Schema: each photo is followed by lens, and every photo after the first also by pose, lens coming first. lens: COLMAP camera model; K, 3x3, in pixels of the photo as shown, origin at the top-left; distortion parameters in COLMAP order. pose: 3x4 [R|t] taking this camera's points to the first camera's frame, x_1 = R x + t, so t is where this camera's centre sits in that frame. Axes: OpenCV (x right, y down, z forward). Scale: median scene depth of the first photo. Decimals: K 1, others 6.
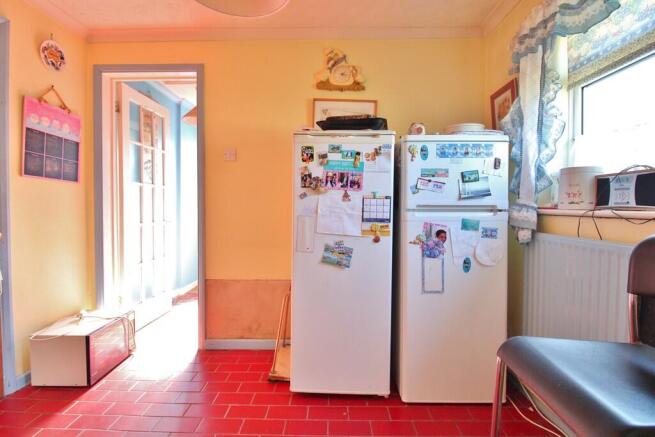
lens RADIAL K [[308.2, 0, 327.3], [0, 308.2, 218.2], [0, 0, 1]] dist [-0.021985, -0.001204]
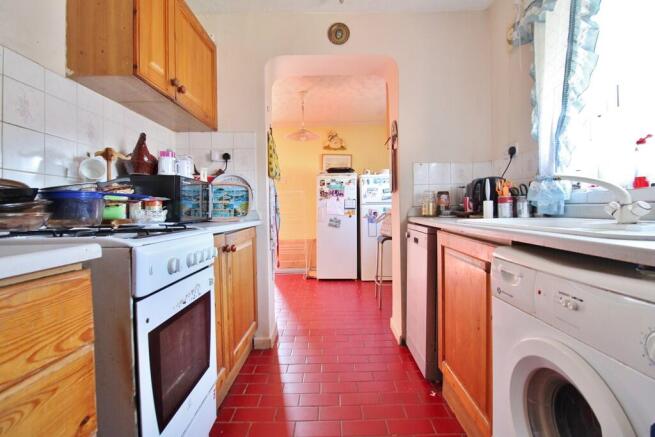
lens RADIAL K [[308.2, 0, 329.4], [0, 308.2, 216.6], [0, 0, 1]] dist [-0.021985, -0.001204]
pose [[0.999650, -0.017027, 0.020237, -0.062037], [0.017455, 0.999624, -0.021160, 0.122613], [-0.019869, 0.021506, 0.999571, -1.516476]]
